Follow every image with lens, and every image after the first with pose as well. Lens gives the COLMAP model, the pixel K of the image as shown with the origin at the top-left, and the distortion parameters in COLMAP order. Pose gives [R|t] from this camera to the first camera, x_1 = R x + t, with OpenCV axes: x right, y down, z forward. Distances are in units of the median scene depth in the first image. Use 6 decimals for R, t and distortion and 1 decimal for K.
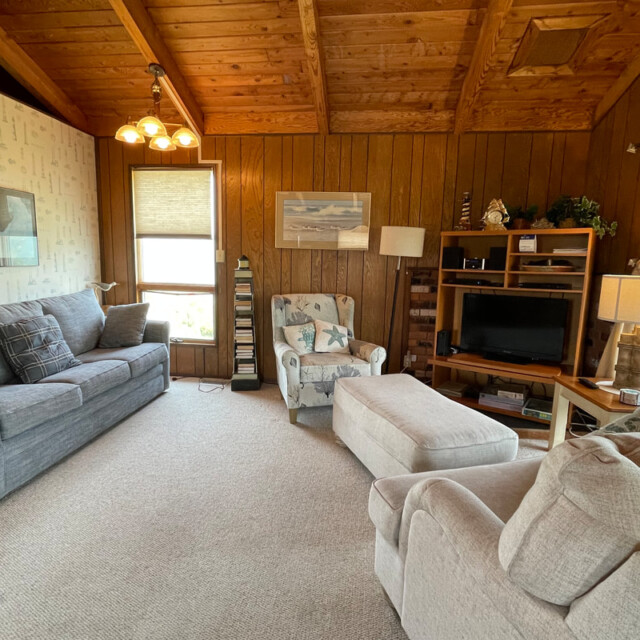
lens RADIAL K [[399.5, 0, 318.4], [0, 399.5, 319.0], [0, 0, 1]] dist [-0.000402, 0.002011]
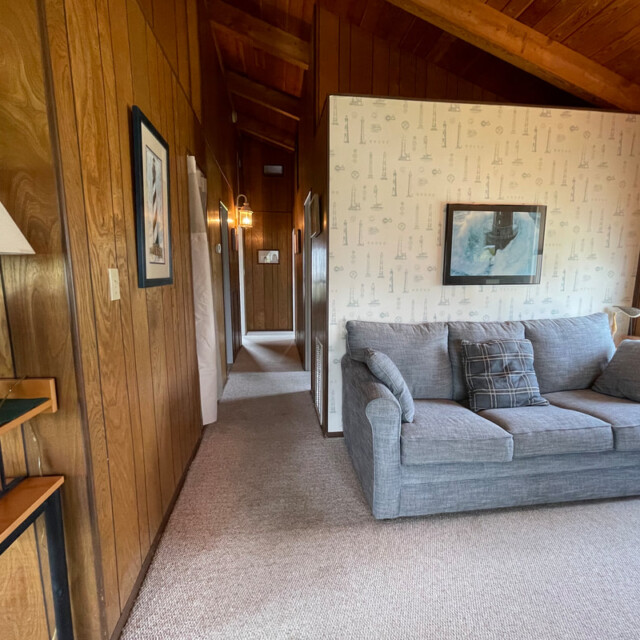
lens RADIAL K [[341.3, 0, 319.4], [0, 341.3, 319.5], [0, 0, 1]] dist [0.000150, 0.000995]
pose [[0.227590, 0.117625, -0.966627, -0.047762], [-0.138495, 0.986496, 0.087434, -0.057181], [0.963858, 0.113974, 0.240807, 0.368685]]
